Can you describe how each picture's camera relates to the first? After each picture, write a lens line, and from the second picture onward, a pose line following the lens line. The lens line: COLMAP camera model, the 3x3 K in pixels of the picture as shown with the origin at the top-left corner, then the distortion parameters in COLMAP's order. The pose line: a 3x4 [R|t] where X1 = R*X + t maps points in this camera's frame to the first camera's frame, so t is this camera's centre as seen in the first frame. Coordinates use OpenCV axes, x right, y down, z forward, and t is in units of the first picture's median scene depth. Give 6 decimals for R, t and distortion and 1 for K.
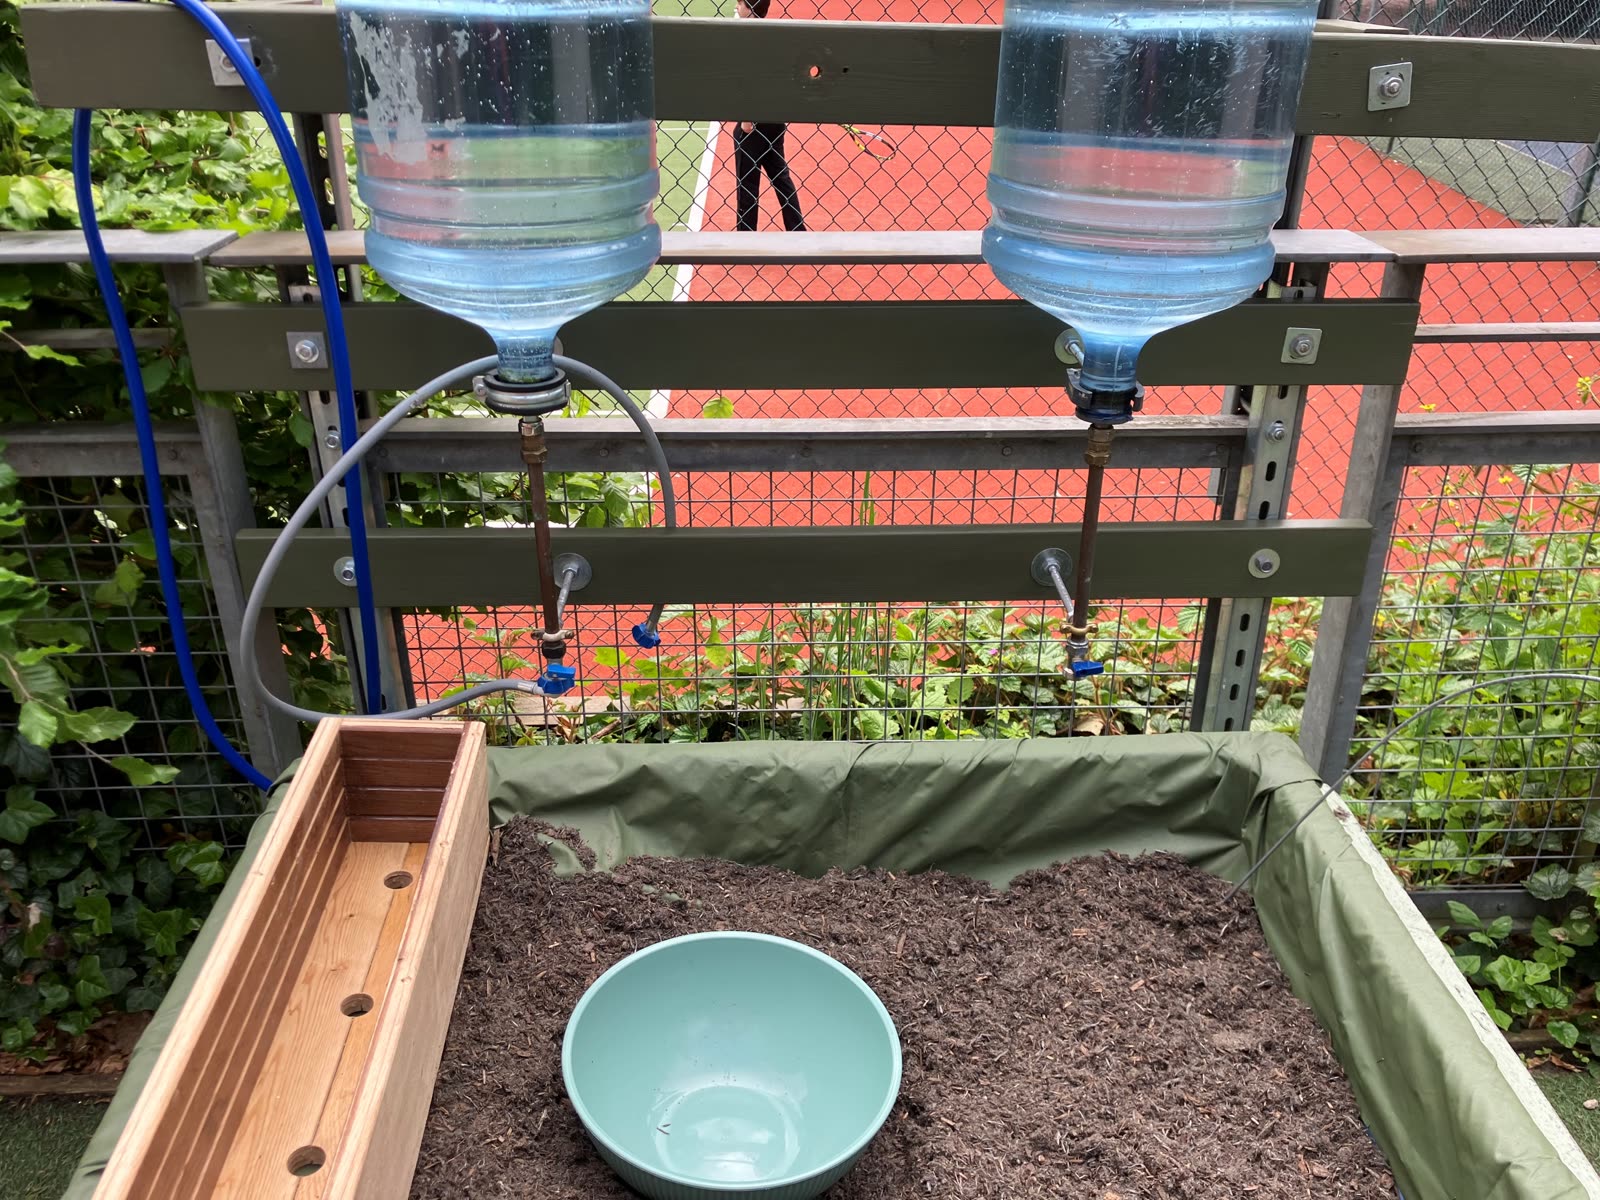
lens RADIAL K [[1338.3, 0, 804.5], [0, 1338.3, 606.1], [0, 0, 1]] dist [-0.024433, 0.070358]
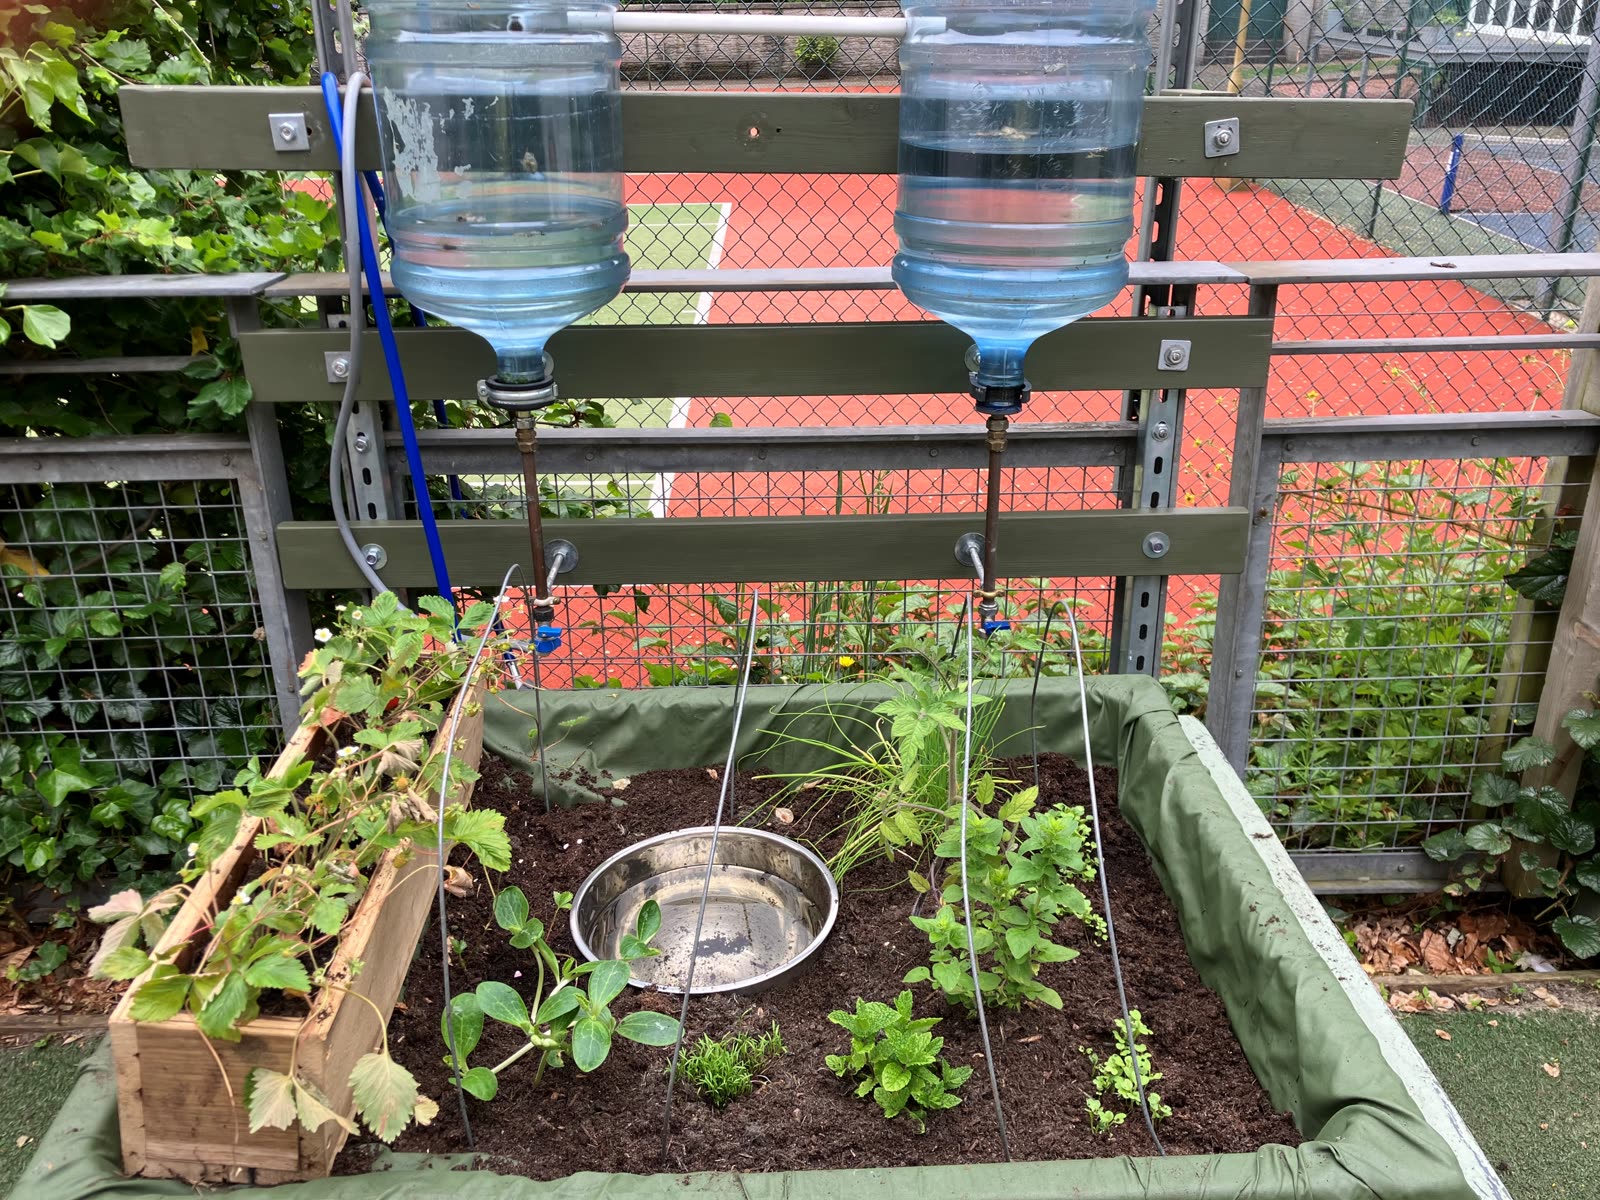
lens RADIAL K [[1339.7, 0, 789.4], [0, 1339.7, 587.6], [0, 0, 1]] dist [0.018179, -0.025306]
pose [[0.999718, -0.007222, -0.022607, 0.055678], [0.005464, 0.997024, -0.076897, 0.099590], [0.023095, 0.076752, 0.996783, -0.176581]]
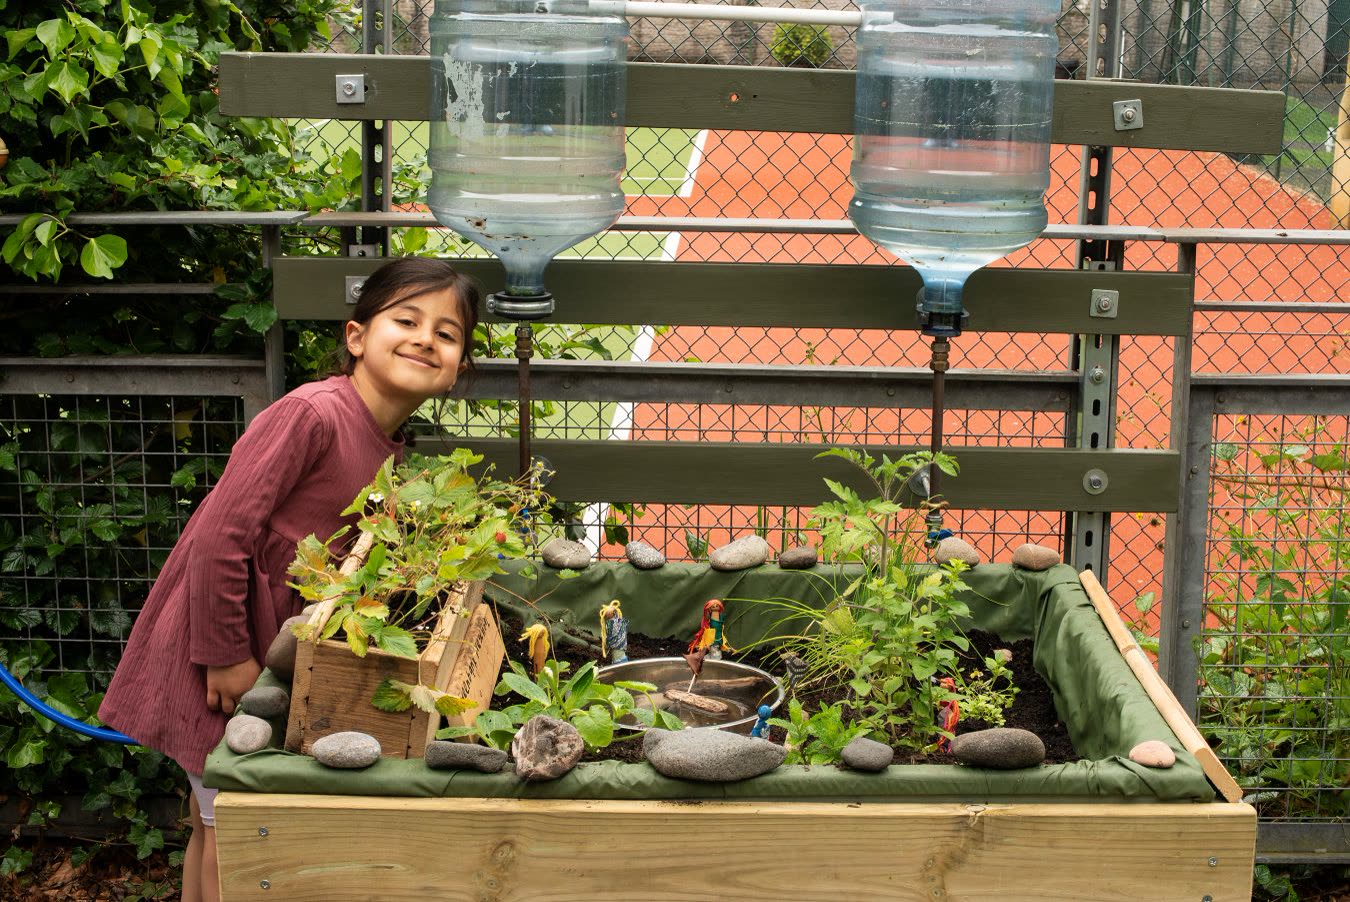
lens RADIAL K [[2045.3, 0, 675.0], [0, 2045.3, 451.0], [0, 0, 1]] dist [-0.168908, -0.071746]
pose [[0.997985, 0.020683, -0.059987, 0.072913], [-0.035480, 0.965678, -0.257308, 0.469652], [0.052607, 0.258917, 0.964466, -0.898723]]
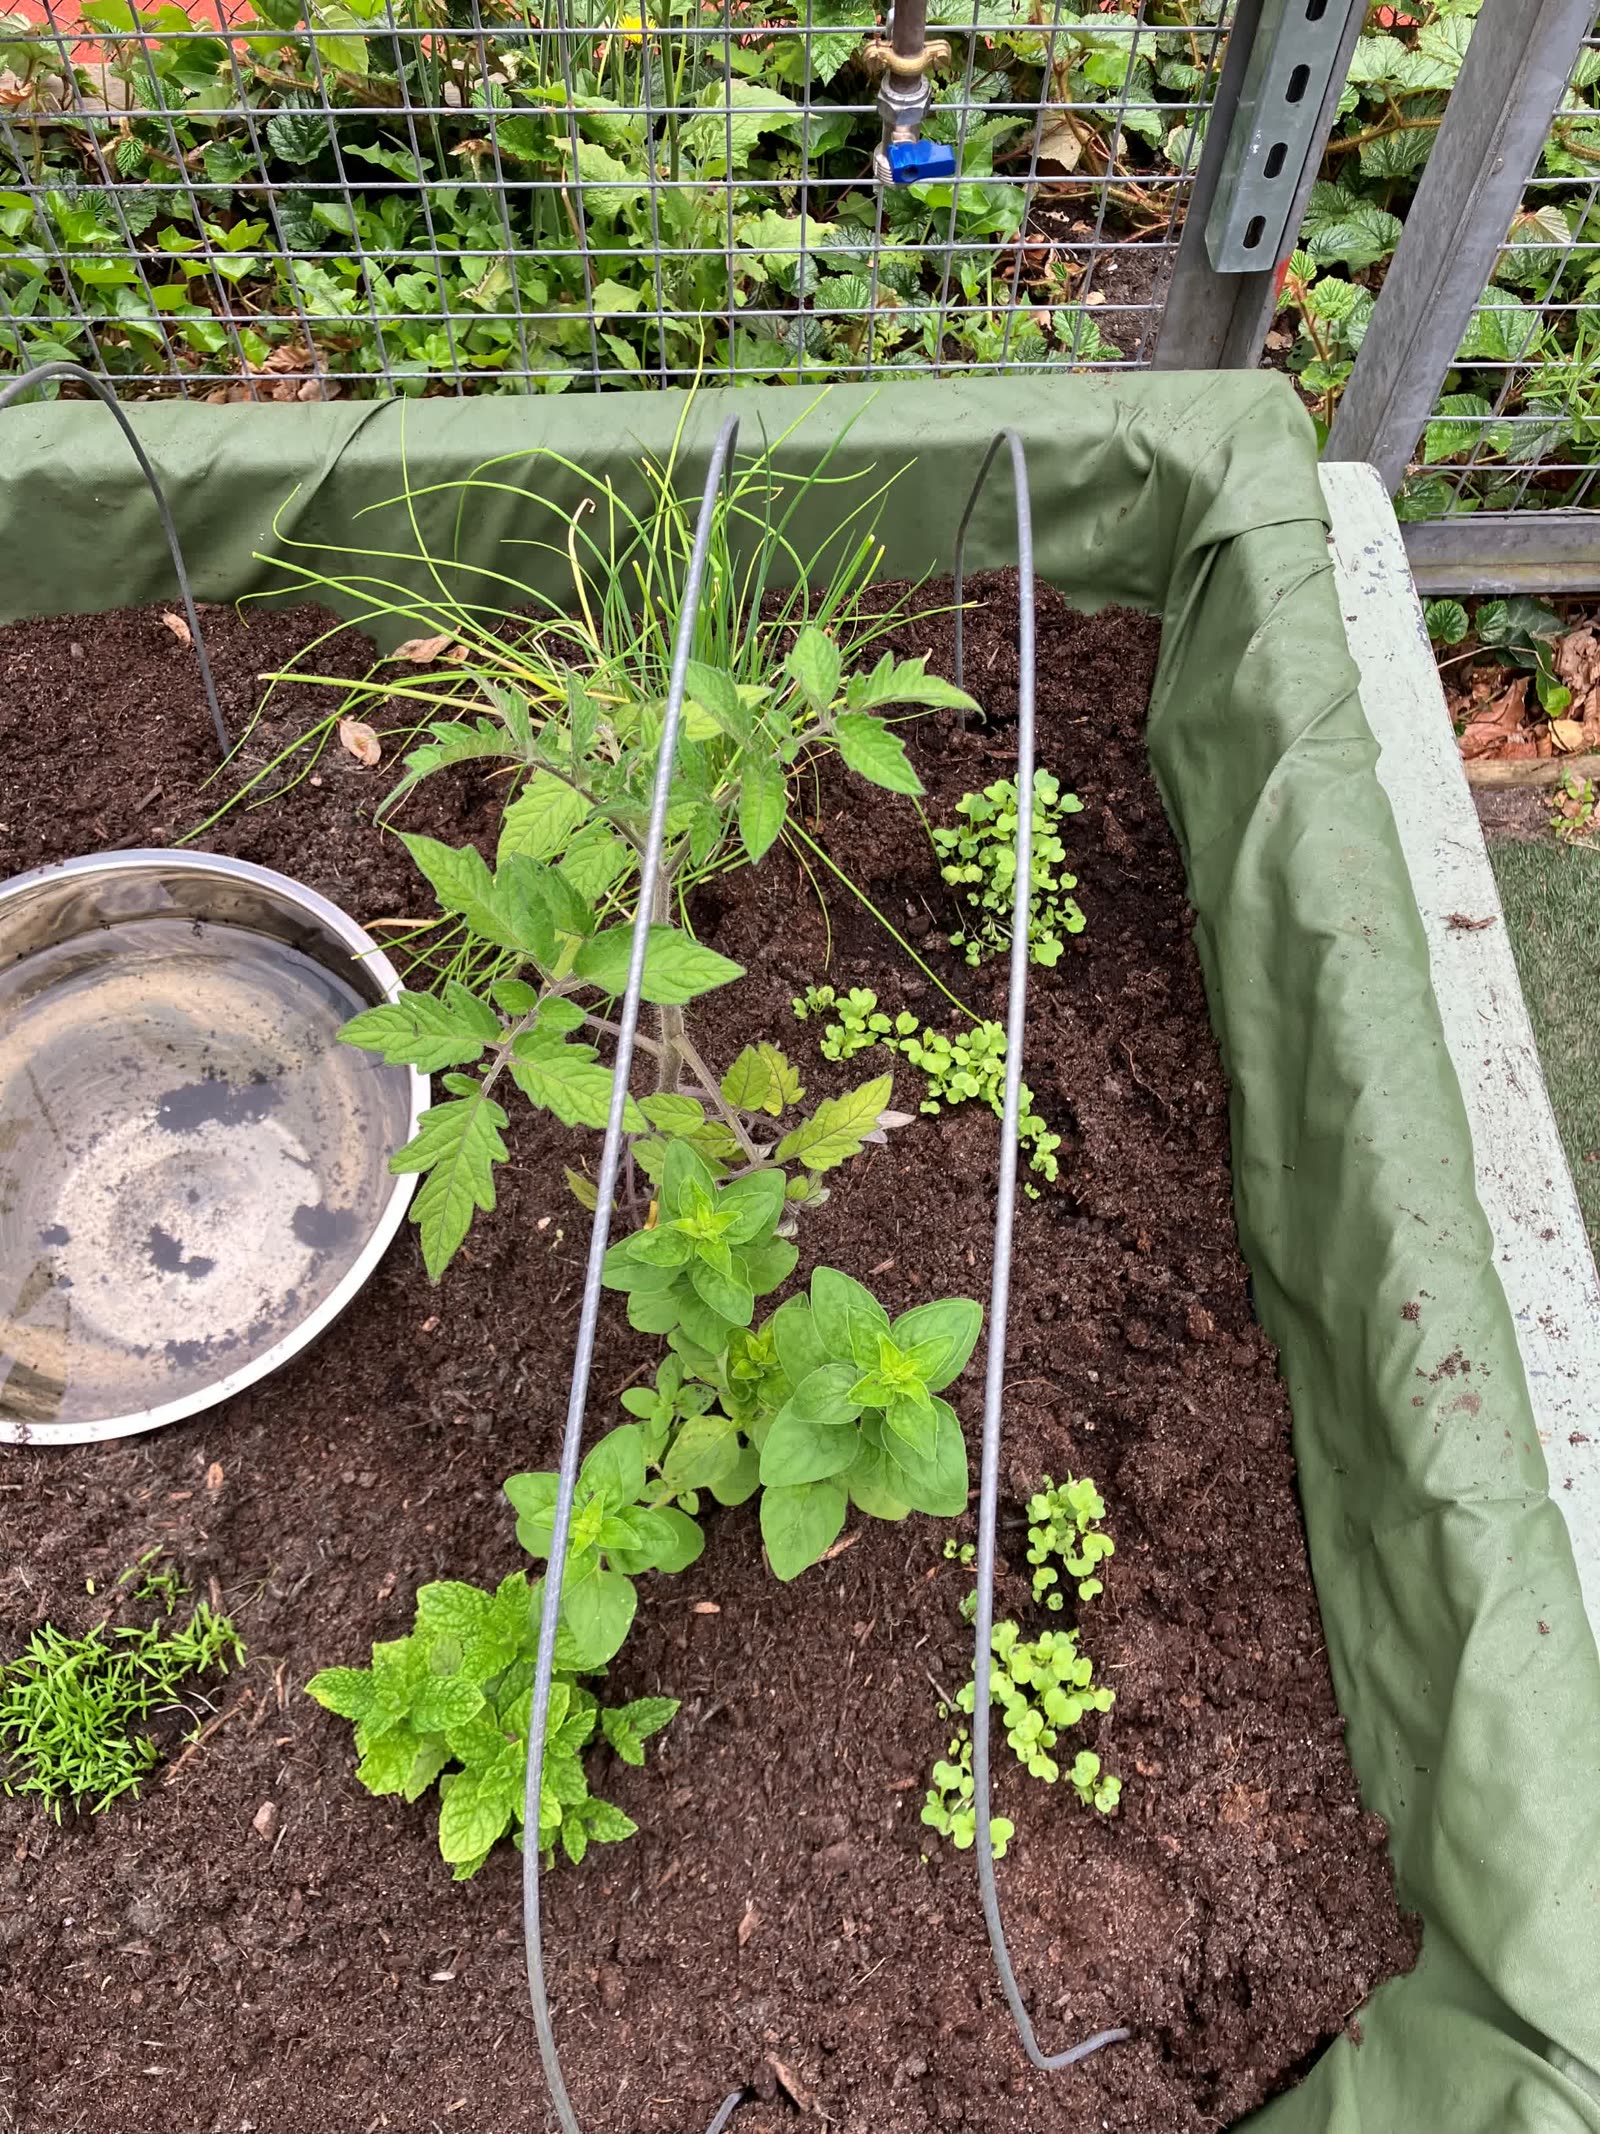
lens RADIAL K [[1786.9, 0, 795.9], [0, 1786.9, 1090.5], [0, 0, 1]] dist [0.018179, -0.025306]
pose [[0.999655, 0.002225, 0.026176, 0.153385], [-0.017518, 0.799007, 0.601067, -0.062647], [-0.019577, -0.601318, 0.798770, 0.328547]]
